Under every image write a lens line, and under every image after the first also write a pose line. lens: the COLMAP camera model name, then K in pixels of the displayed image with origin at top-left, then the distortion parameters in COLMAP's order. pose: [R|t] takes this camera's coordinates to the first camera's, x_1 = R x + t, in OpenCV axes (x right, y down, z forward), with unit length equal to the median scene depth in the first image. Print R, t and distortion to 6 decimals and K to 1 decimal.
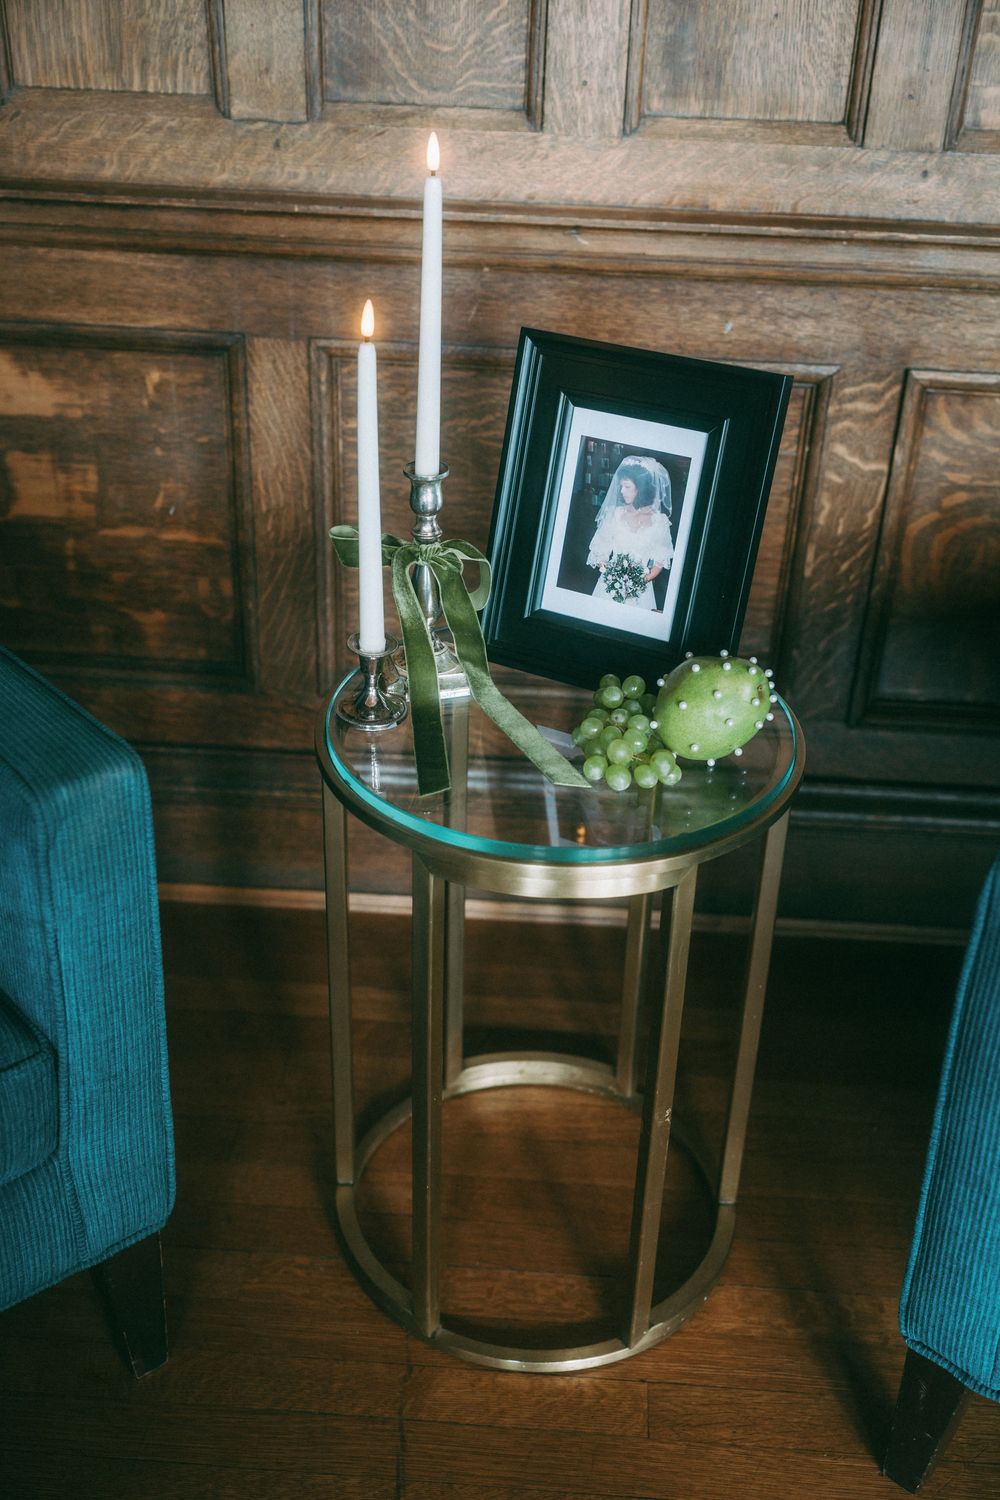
lens RADIAL K [[1621.3, 0, 499.1], [0, 1621.3, 749.4], [0, 0, 1]] dist [-0.000863, 0.000000]
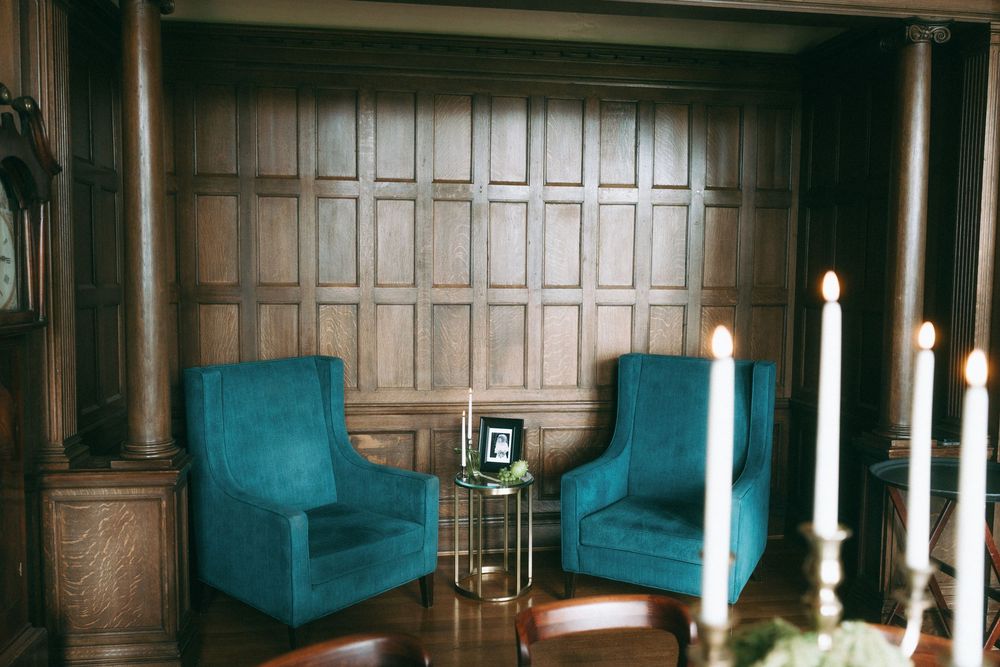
lens RADIAL K [[798.6, 0, 499.8], [0, 798.6, 335.2], [0, 0, 1]] dist [-0.013884, 0.002833]
pose [[0.977758, -0.035925, 0.206636, -0.498601], [0.124400, 0.892545, -0.433460, 0.747152], [-0.168860, 0.449525, 0.877163, -1.729856]]
